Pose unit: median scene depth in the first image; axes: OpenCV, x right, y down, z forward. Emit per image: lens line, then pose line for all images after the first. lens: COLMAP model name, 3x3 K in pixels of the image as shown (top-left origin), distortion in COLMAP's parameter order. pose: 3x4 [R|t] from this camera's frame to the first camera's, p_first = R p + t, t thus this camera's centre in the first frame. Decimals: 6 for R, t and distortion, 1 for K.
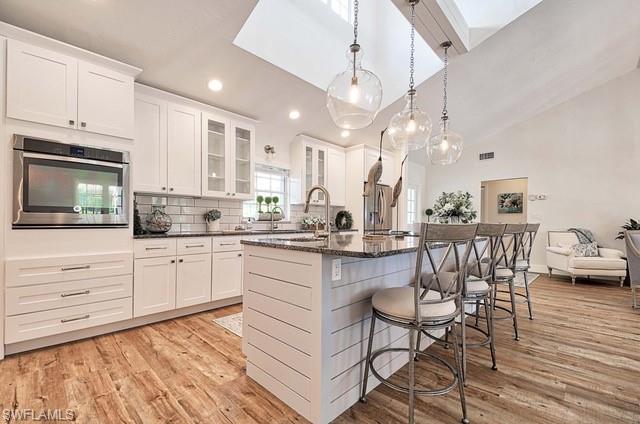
lens RADIAL K [[273.8, 0, 321.6], [0, 273.8, 221.9], [0, 0, 1]] dist [0.038590, -0.022048]
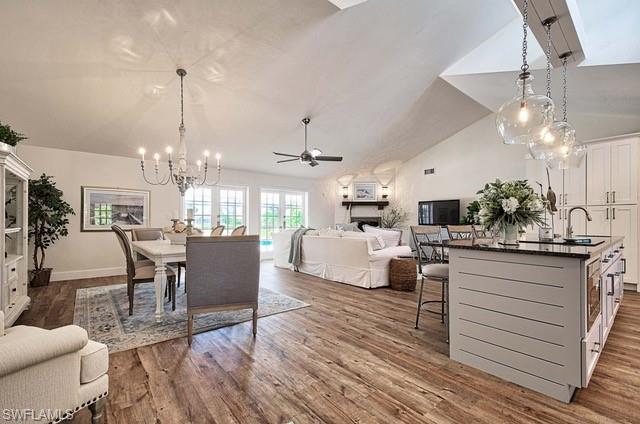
lens RADIAL K [[273.8, 0, 321.6], [0, 273.8, 221.9], [0, 0, 1]] dist [0.038590, -0.022048]
pose [[-0.993572, -0.013601, 0.112385, 0.938348], [-0.013047, 0.999899, 0.005662, -0.009456], [-0.112451, 0.004159, -0.993649, 1.895611]]
